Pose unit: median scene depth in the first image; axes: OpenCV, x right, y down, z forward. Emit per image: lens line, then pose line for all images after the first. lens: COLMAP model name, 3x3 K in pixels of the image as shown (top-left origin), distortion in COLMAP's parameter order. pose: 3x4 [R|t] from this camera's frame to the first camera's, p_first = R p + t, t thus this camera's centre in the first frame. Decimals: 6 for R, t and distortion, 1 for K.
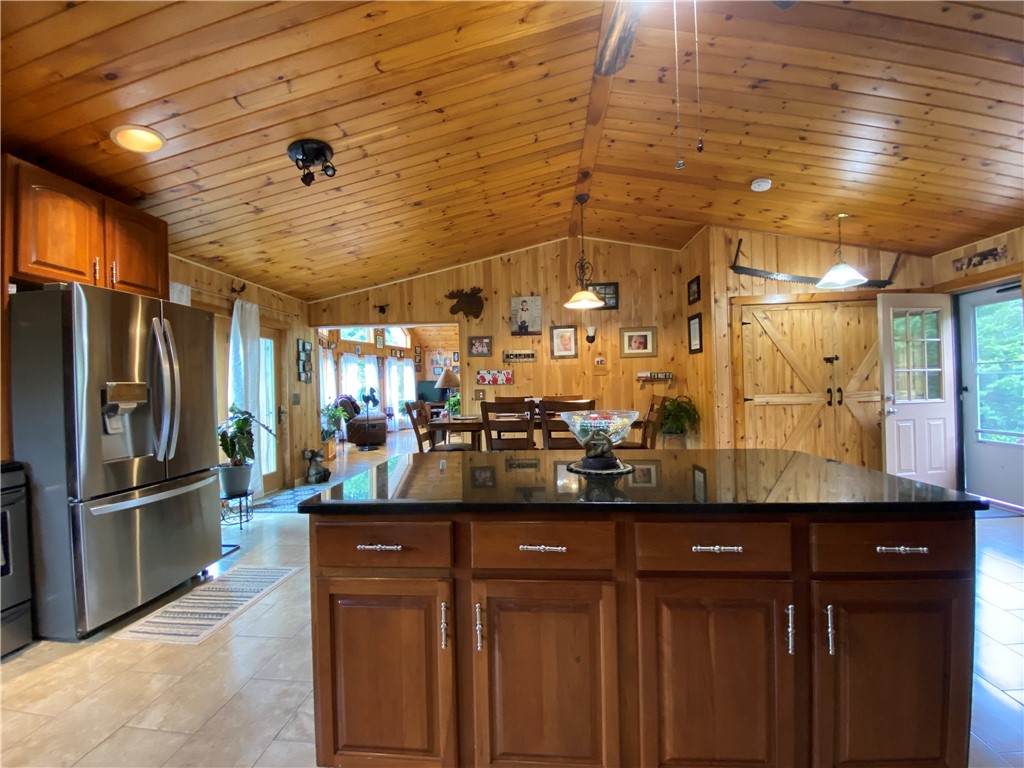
lens RADIAL K [[417.7, 0, 510.3], [0, 417.7, 384.2], [0, 0, 1]] dist [0.009012, -0.015547]
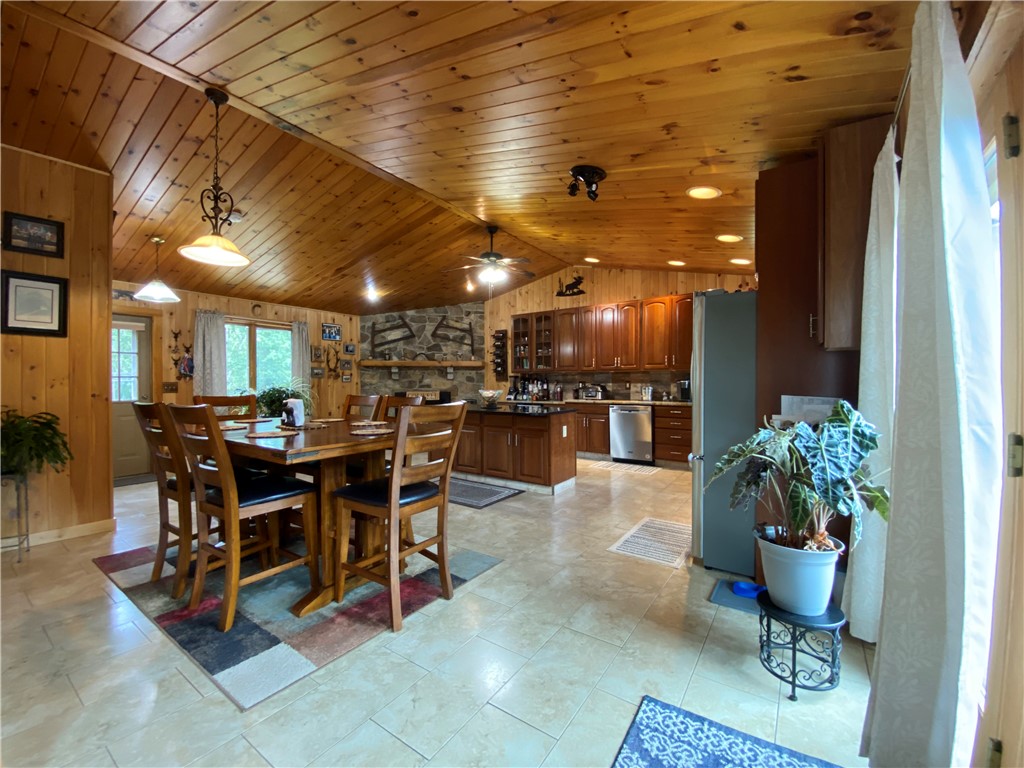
lens RADIAL K [[417.7, 0, 514.6], [0, 417.7, 386.6], [0, 0, 1]] dist [0.009012, -0.015547]
pose [[-0.877860, 0.020382, 0.478484, -0.503588], [0.016914, 0.999790, -0.011557, 0.025022], [-0.478619, -0.002053, -0.878020, 1.235612]]
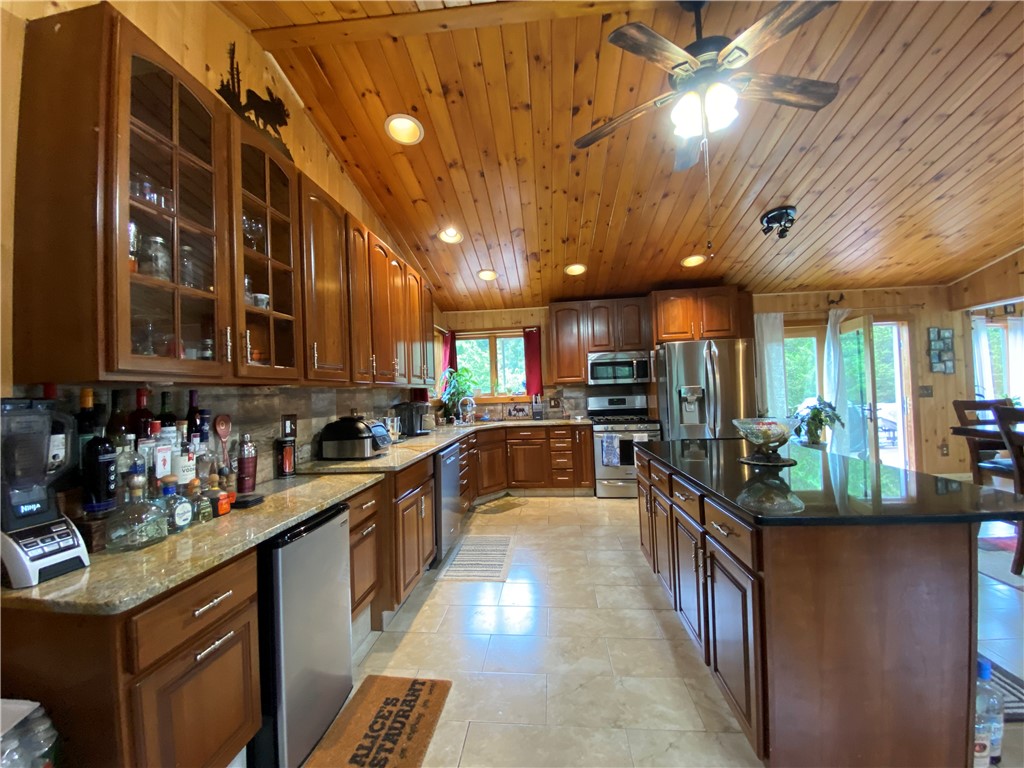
lens RADIAL K [[417.7, 0, 515.0], [0, 417.7, 385.4], [0, 0, 1]] dist [0.009012, -0.015547]
pose [[0.001451, 0.004547, -0.999989, 0.502724], [0.046865, 0.998891, 0.004610, -0.031374], [0.998900, -0.046872, 0.001236, 0.073953]]
